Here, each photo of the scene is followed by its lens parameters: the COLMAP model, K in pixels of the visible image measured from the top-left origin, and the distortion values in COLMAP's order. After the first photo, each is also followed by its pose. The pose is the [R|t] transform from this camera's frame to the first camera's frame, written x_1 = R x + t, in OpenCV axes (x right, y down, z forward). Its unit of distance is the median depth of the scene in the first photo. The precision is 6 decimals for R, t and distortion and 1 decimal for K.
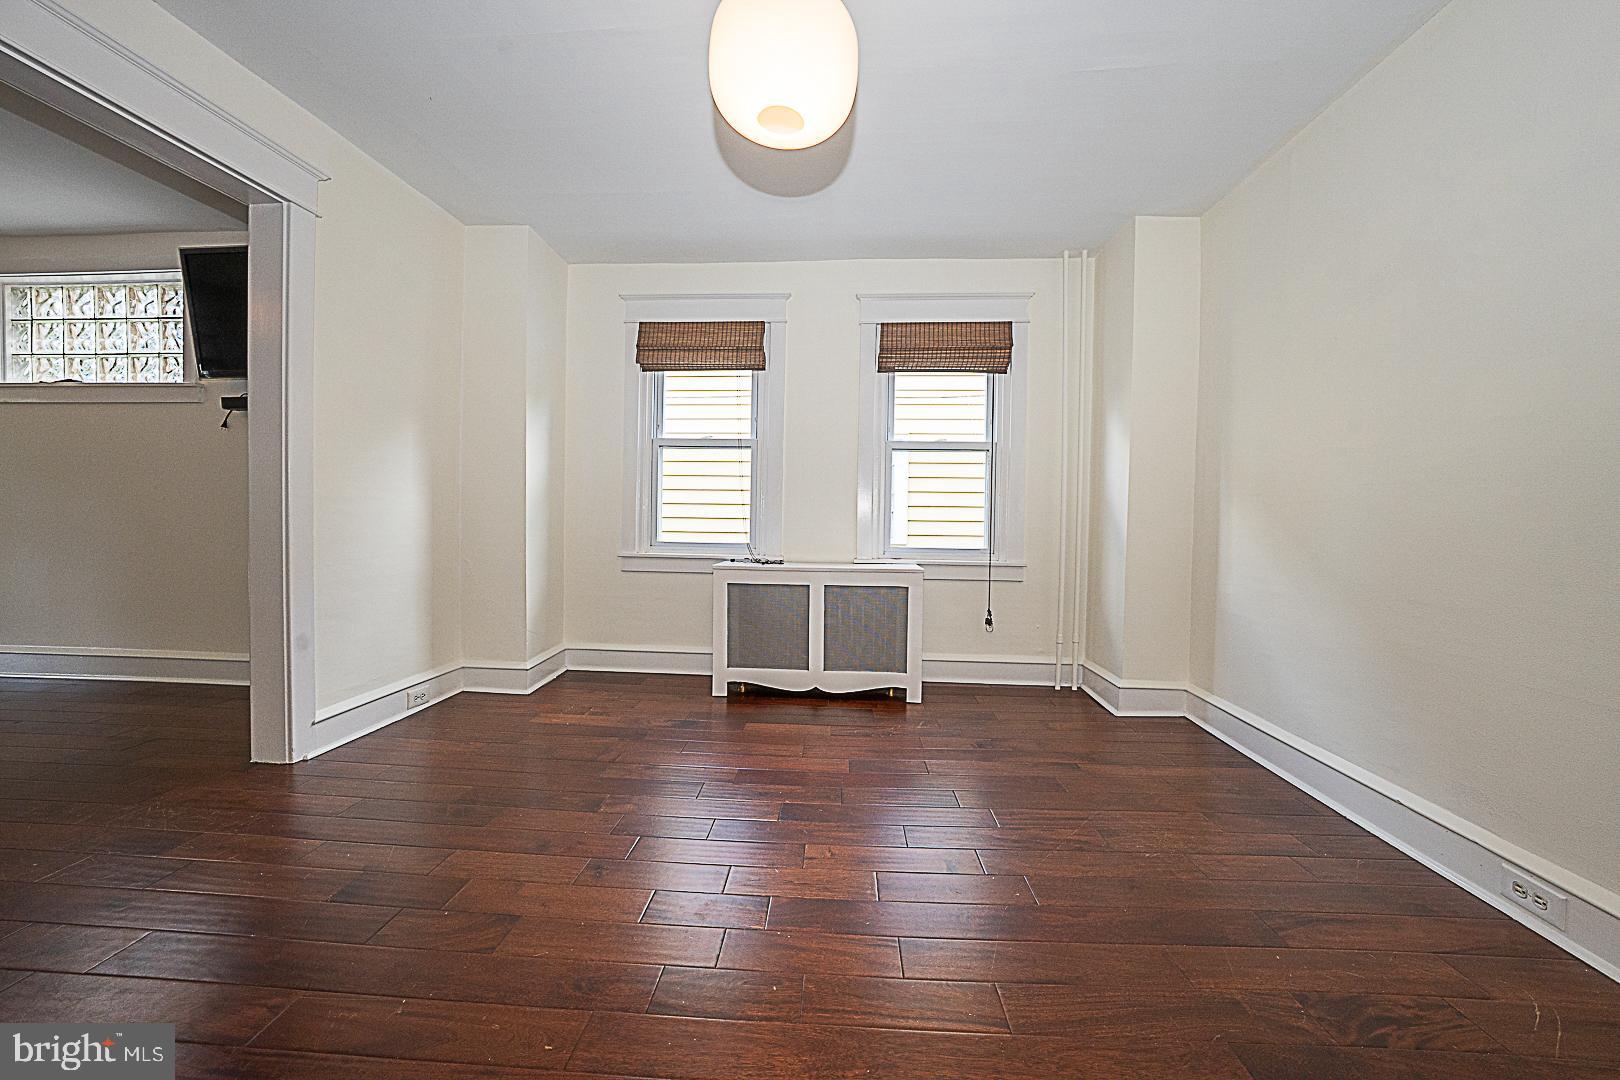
lens RADIAL K [[559.9, 0, 818.5], [0, 559.9, 533.4], [0, 0, 1]] dist [-0.009689, 0.000961]
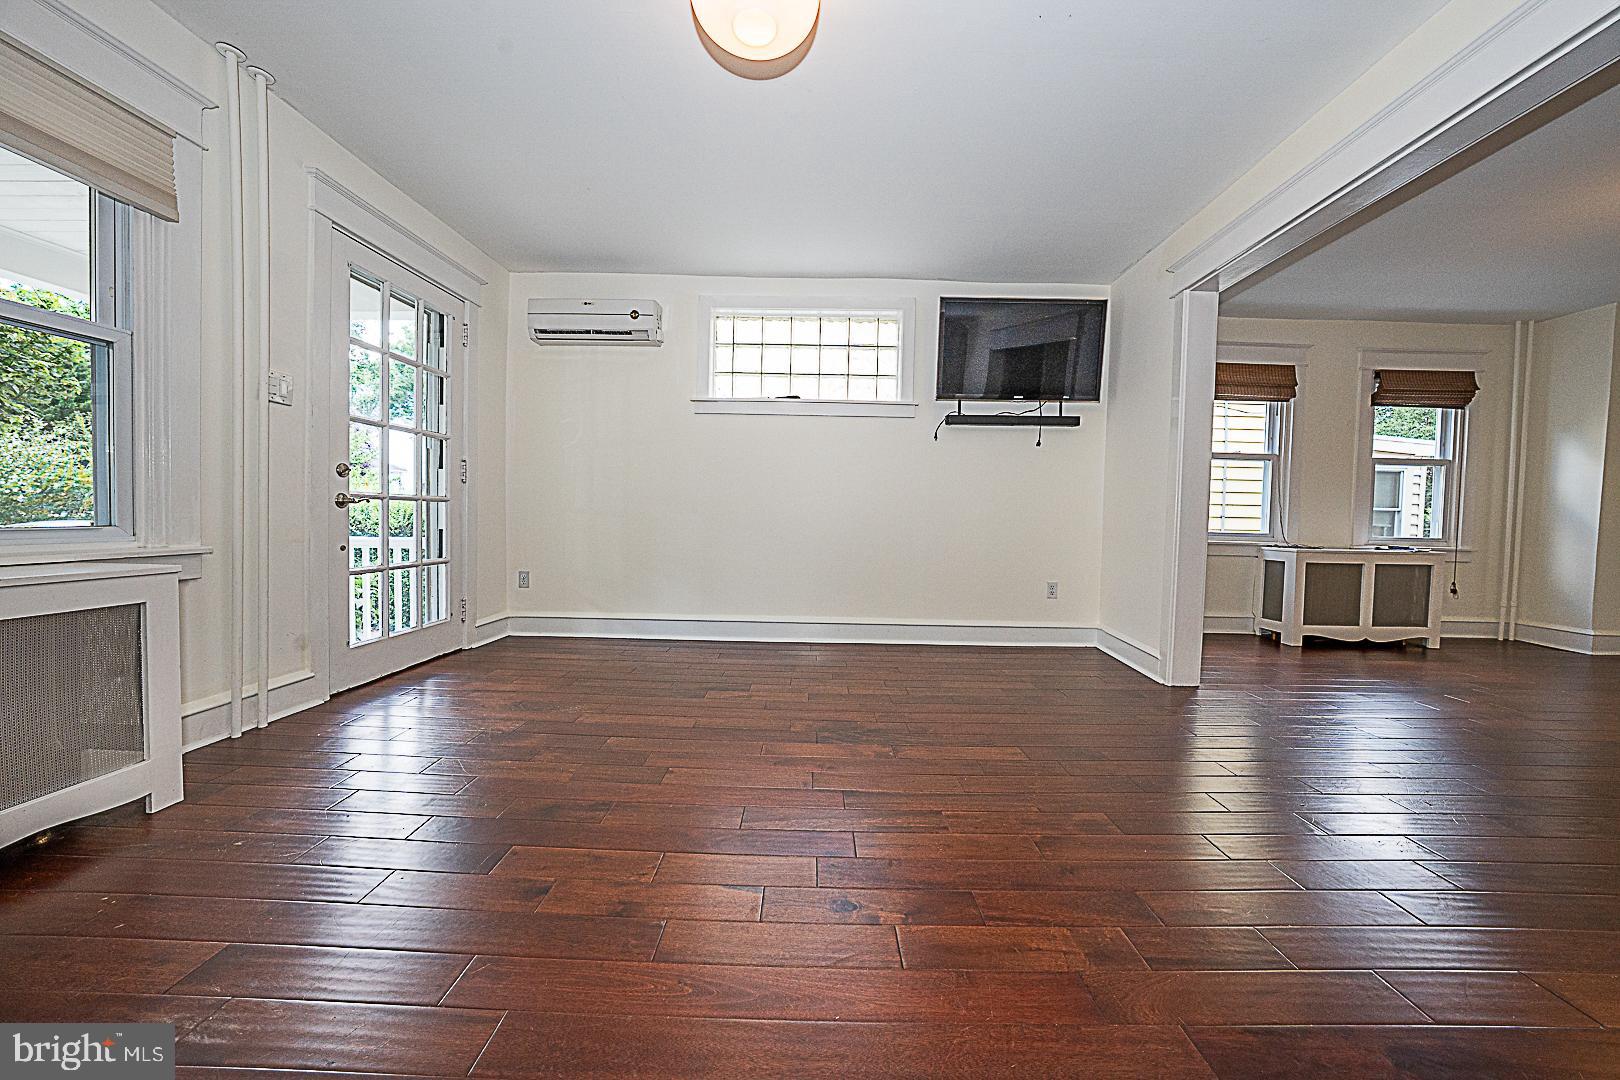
lens RADIAL K [[559.9, 0, 810.4], [0, 559.9, 531.9], [0, 0, 1]] dist [-0.009689, 0.000961]
pose [[0.997426, 0.002914, 0.071644, -1.340779], [-0.003237, 0.999985, 0.004383, 0.013762], [-0.071630, -0.004604, 0.997421, -0.226573]]
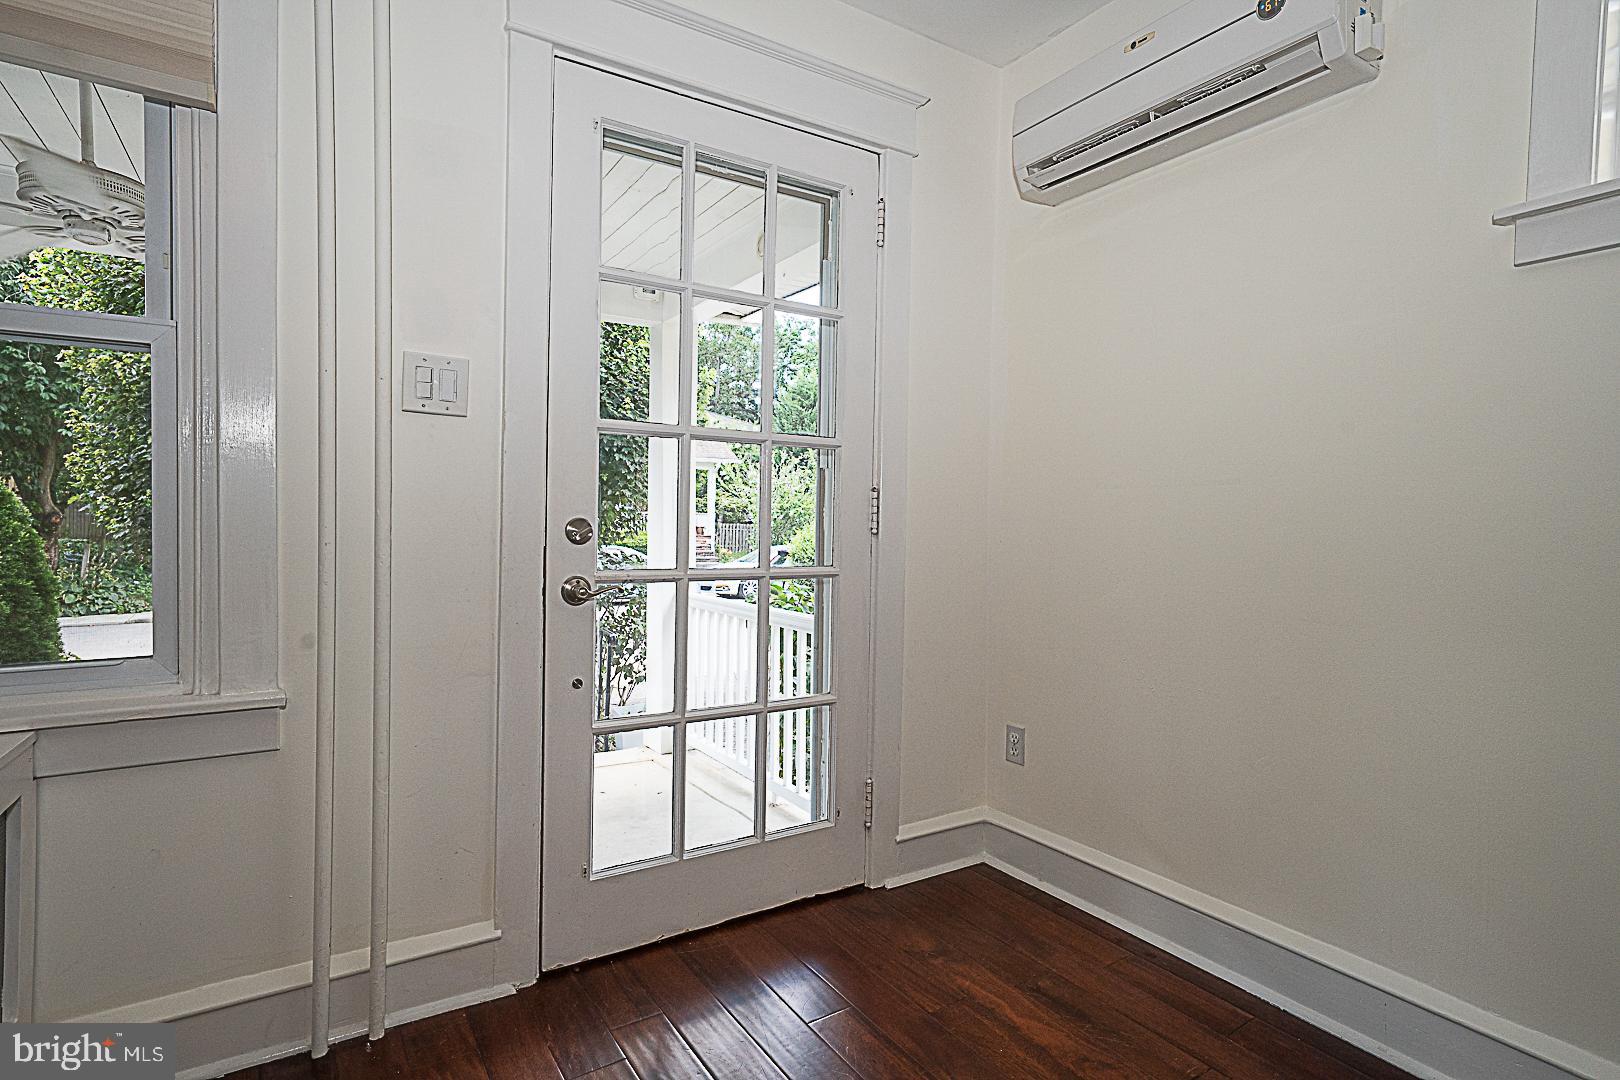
lens RADIAL K [[807.9, 0, 810.9], [0, 807.9, 538.6], [0, 0, 1]] dist [-0.004318, -0.000577]
pose [[0.613333, 0.012703, -0.789722, -1.384199], [-0.025104, 0.999679, -0.003417, -0.064267], [0.789426, 0.021920, 0.613455, 0.376802]]
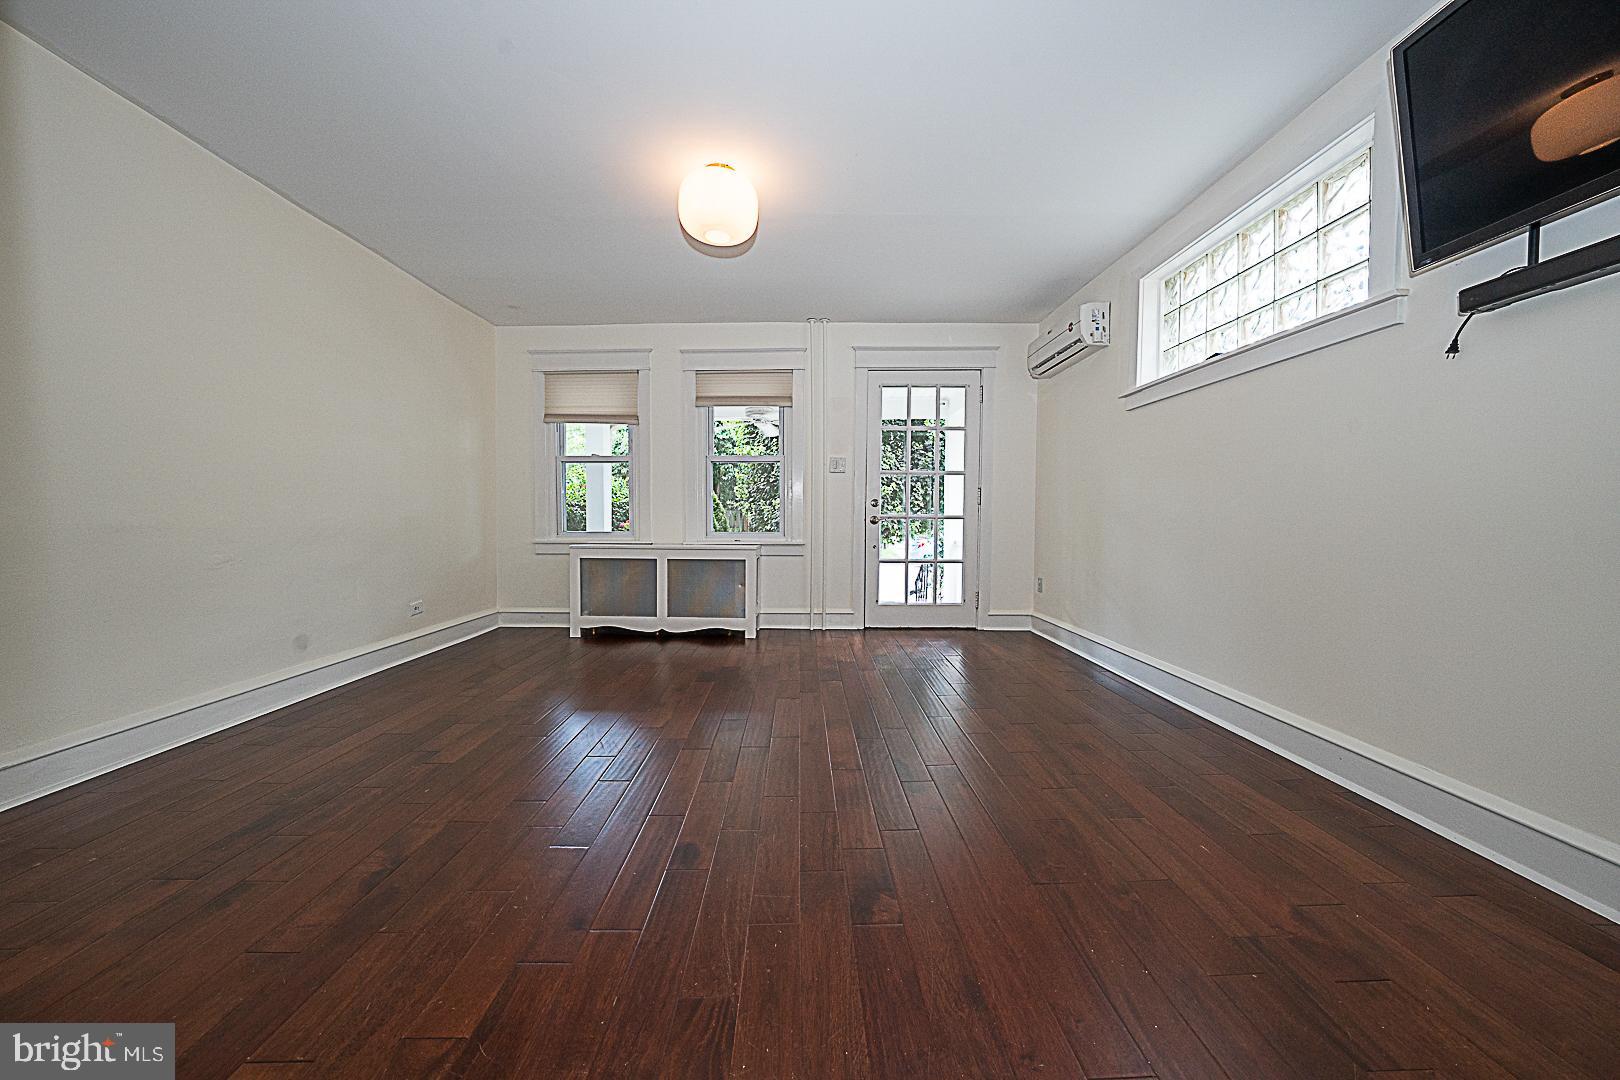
lens RADIAL K [[559.9, 0, 804.7], [0, 559.9, 531.6], [0, 0, 1]] dist [-0.009689, 0.000961]
pose [[0.066841, 0.015253, -0.997647, -0.545040], [-0.028554, 0.999503, 0.013368, -0.010058], [0.997355, 0.027593, 0.067243, 0.329223]]
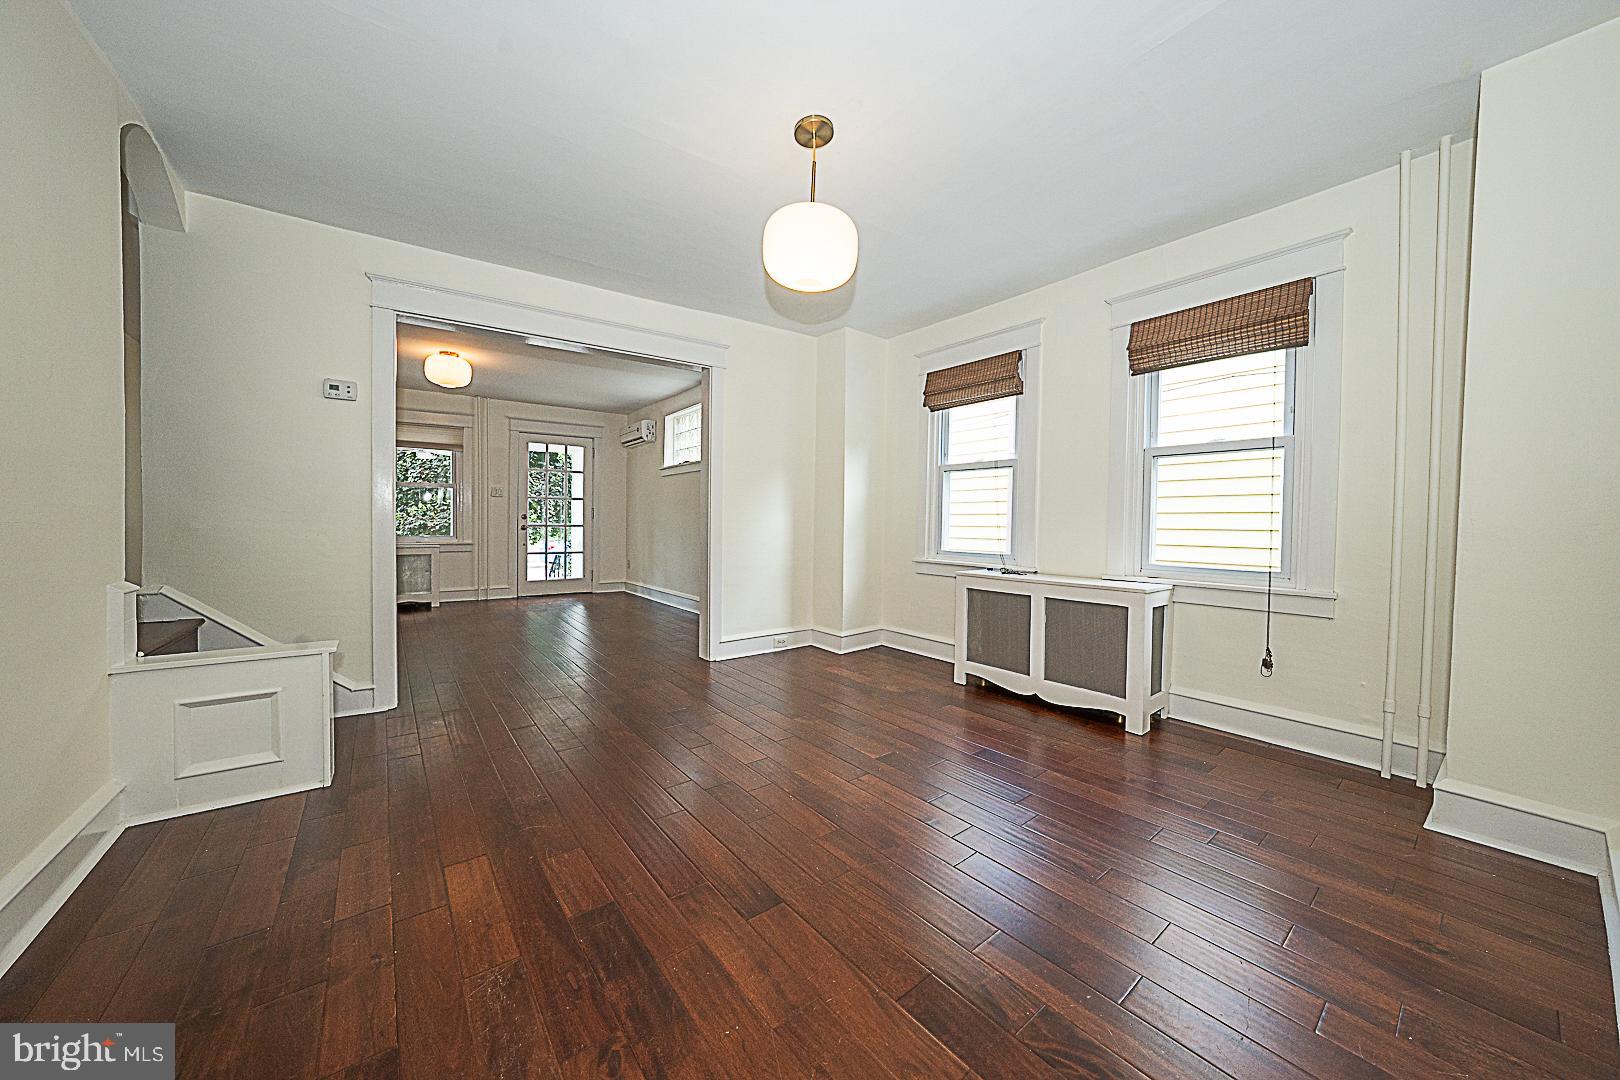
lens RADIAL K [[559.9, 0, 811.9], [0, 559.9, 537.3], [0, 0, 1]] dist [-0.009689, 0.000961]
pose [[0.662202, 0.012421, -0.749222, 0.461433], [-0.021525, 0.999765, -0.002450, -0.005752], [0.749016, 0.017749, 0.662314, -0.009075]]
